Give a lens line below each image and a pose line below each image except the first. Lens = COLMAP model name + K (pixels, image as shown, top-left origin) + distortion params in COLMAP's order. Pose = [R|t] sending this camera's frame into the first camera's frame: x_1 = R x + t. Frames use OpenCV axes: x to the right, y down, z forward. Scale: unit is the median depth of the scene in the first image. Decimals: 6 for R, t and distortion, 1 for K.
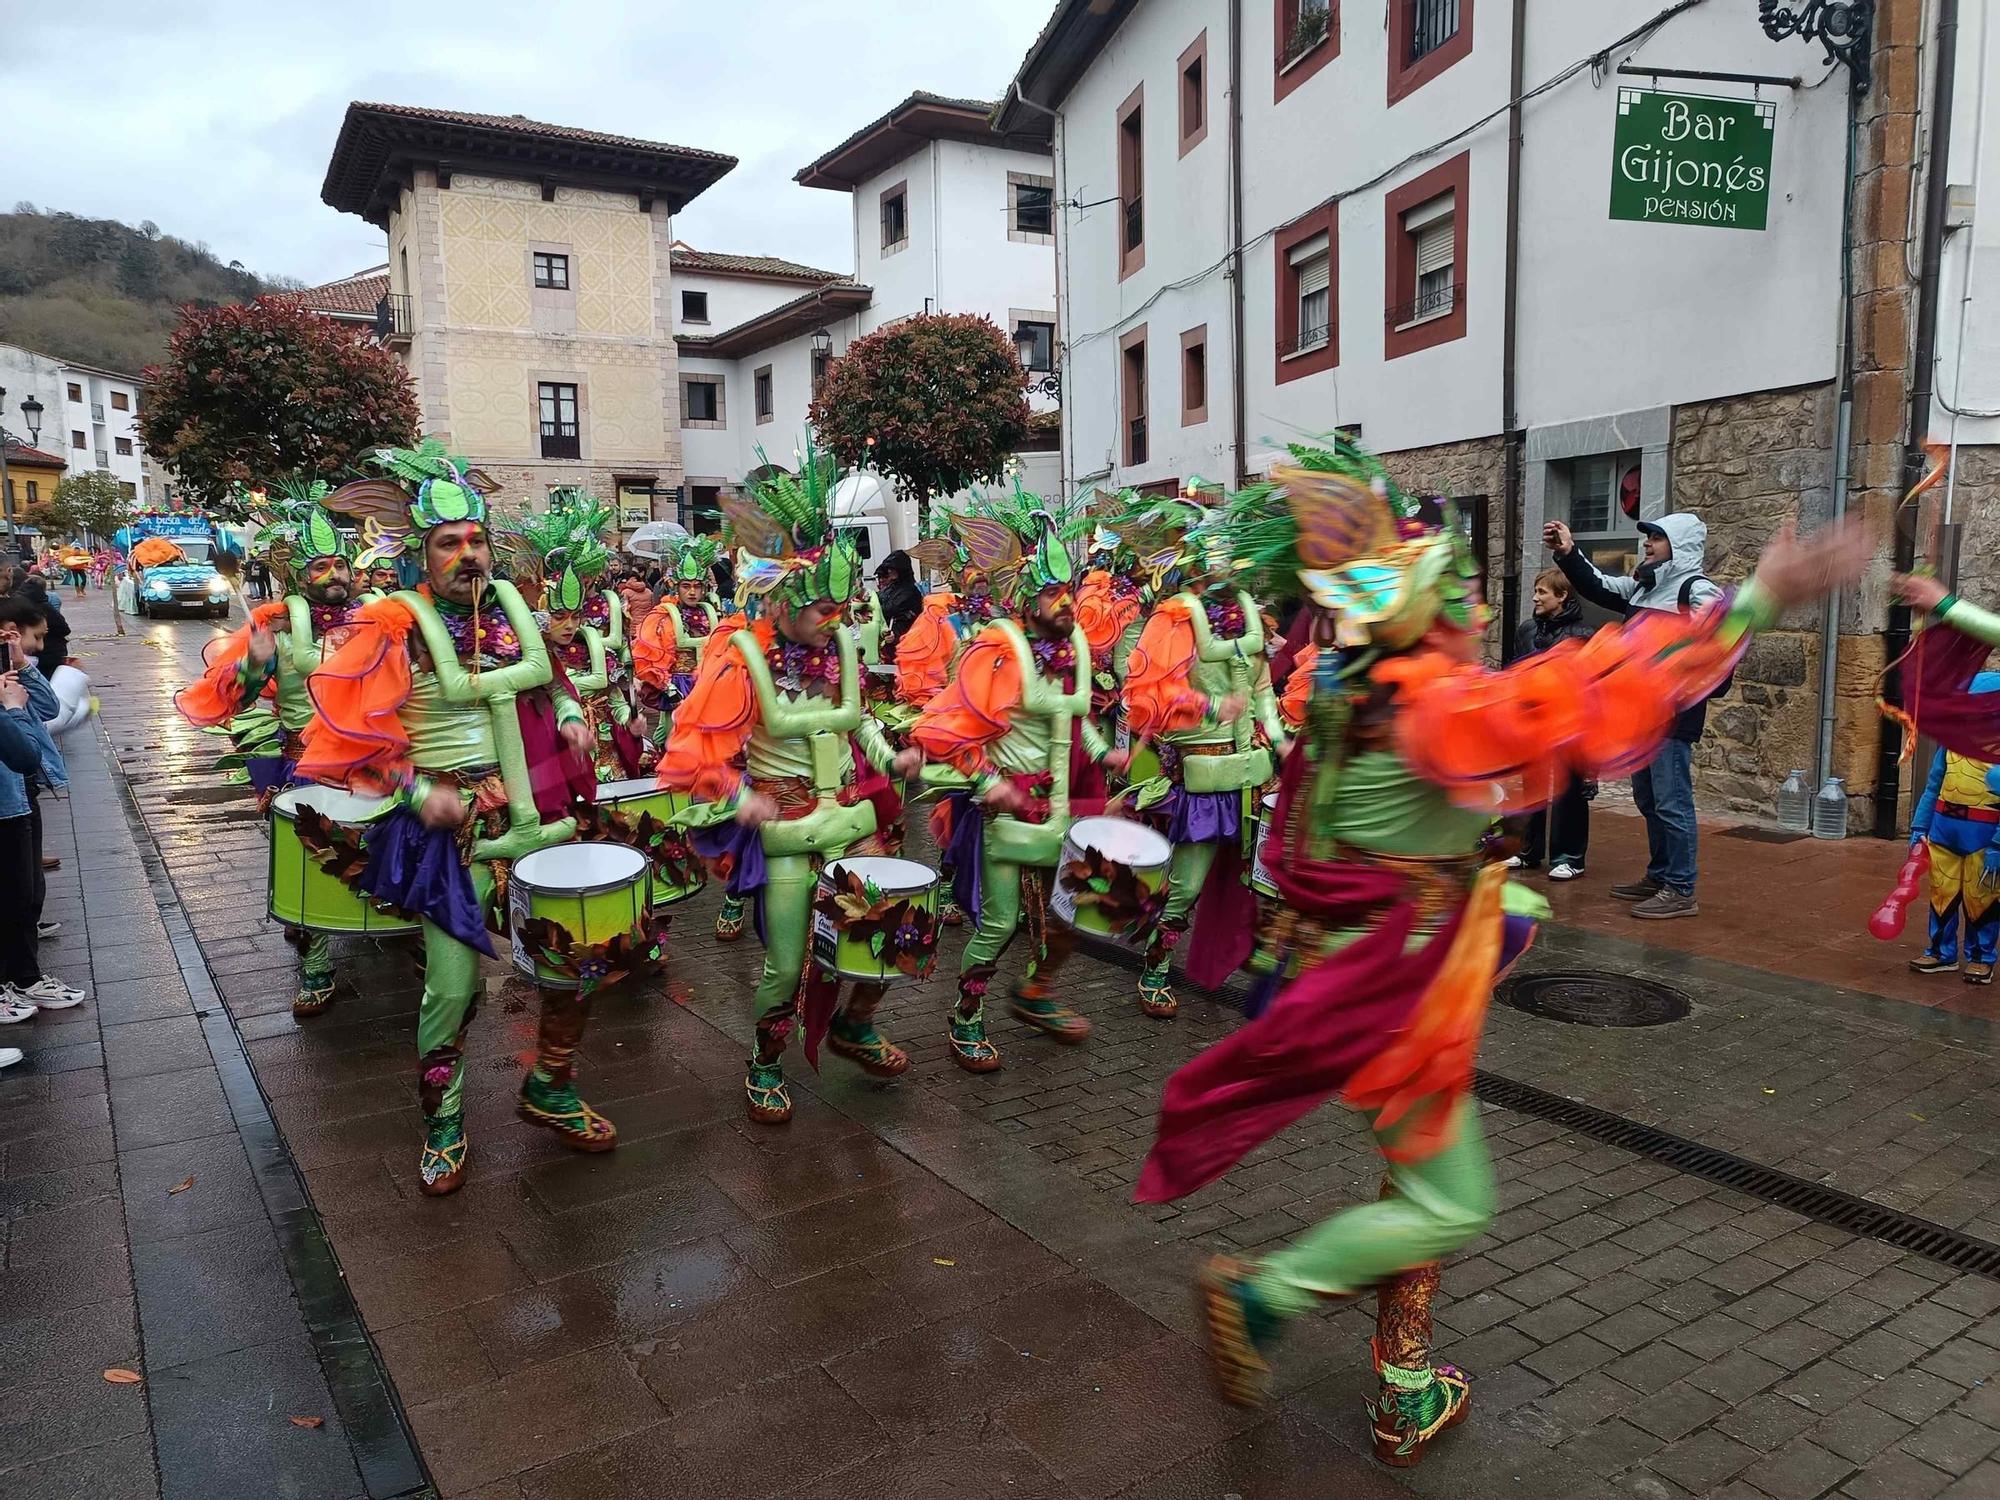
lens RADIAL K [[1412.6, 0, 1009.6], [0, 1412.6, 759.4], [0, 0, 1]] dist [0.005219, 0.019727]
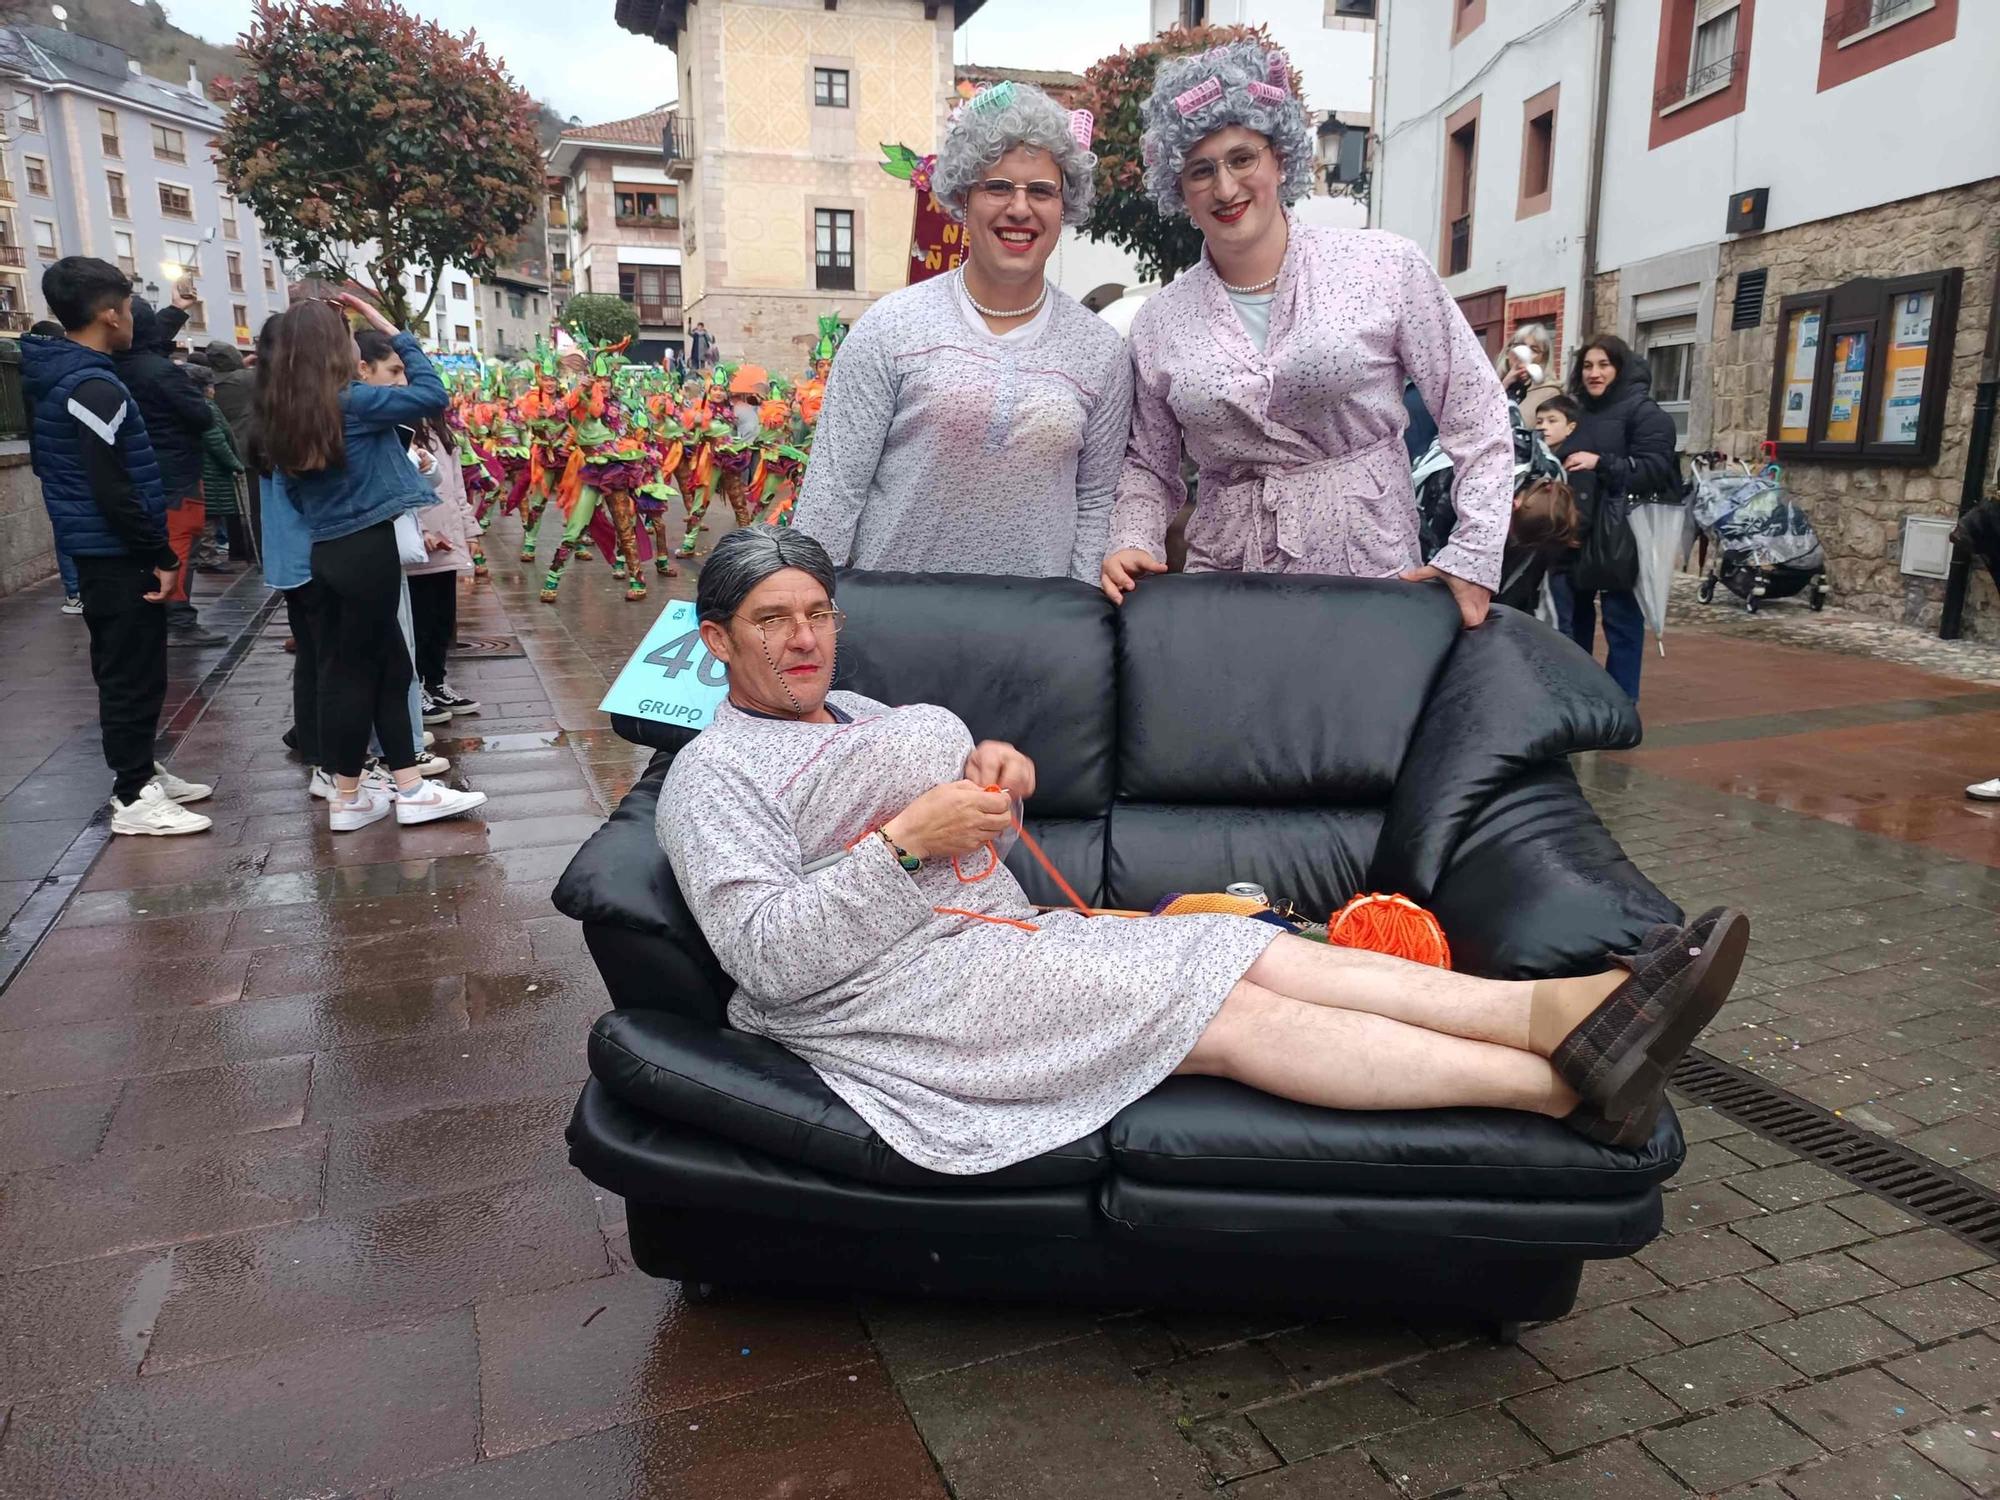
lens RADIAL K [[1416.4, 0, 1006.8], [0, 1416.4, 749.8], [0, 0, 1]] dist [0.010627, 0.004047]
pose [[0.978438, 0.064304, -0.196275, 0.011245], [-0.046668, 0.994553, 0.093198, 0.004818], [0.201199, -0.082028, 0.976110, 0.088963]]
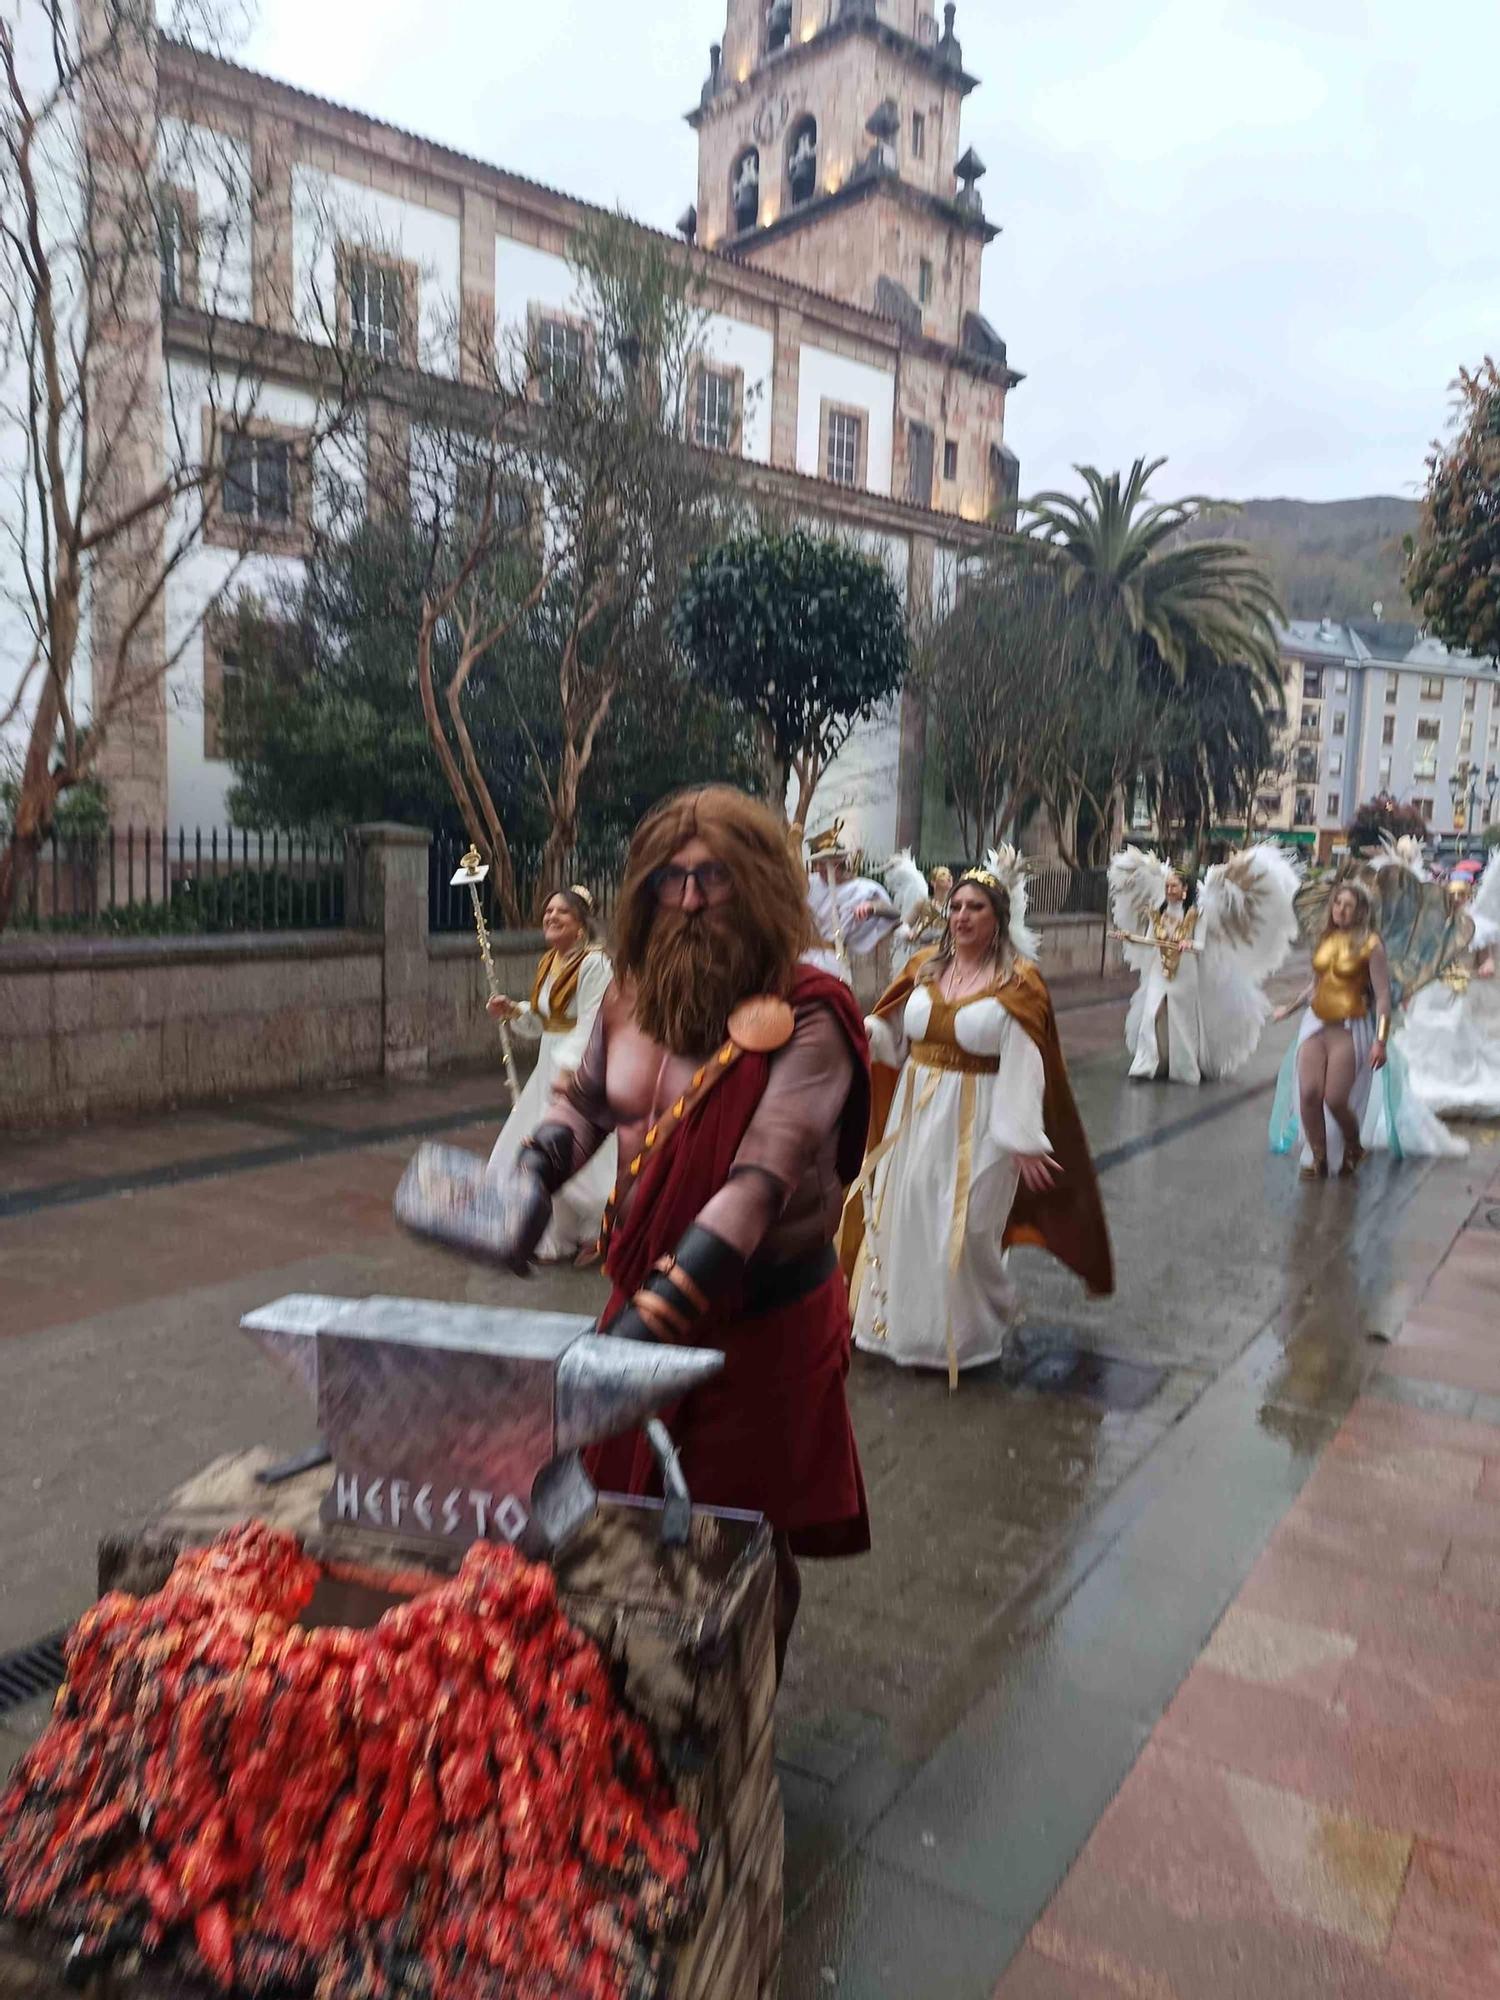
lens RADIAL K [[1390.4, 0, 741.6], [0, 1390.4, 1022.8], [0, 0, 1]] dist [0.001305, -0.004085]
pose [[0.380668, 0.130908, -0.915399, 0.594024], [-0.156249, 0.984800, 0.075857, 0.052311], [0.911415, 0.114154, 0.395336, -0.468859]]
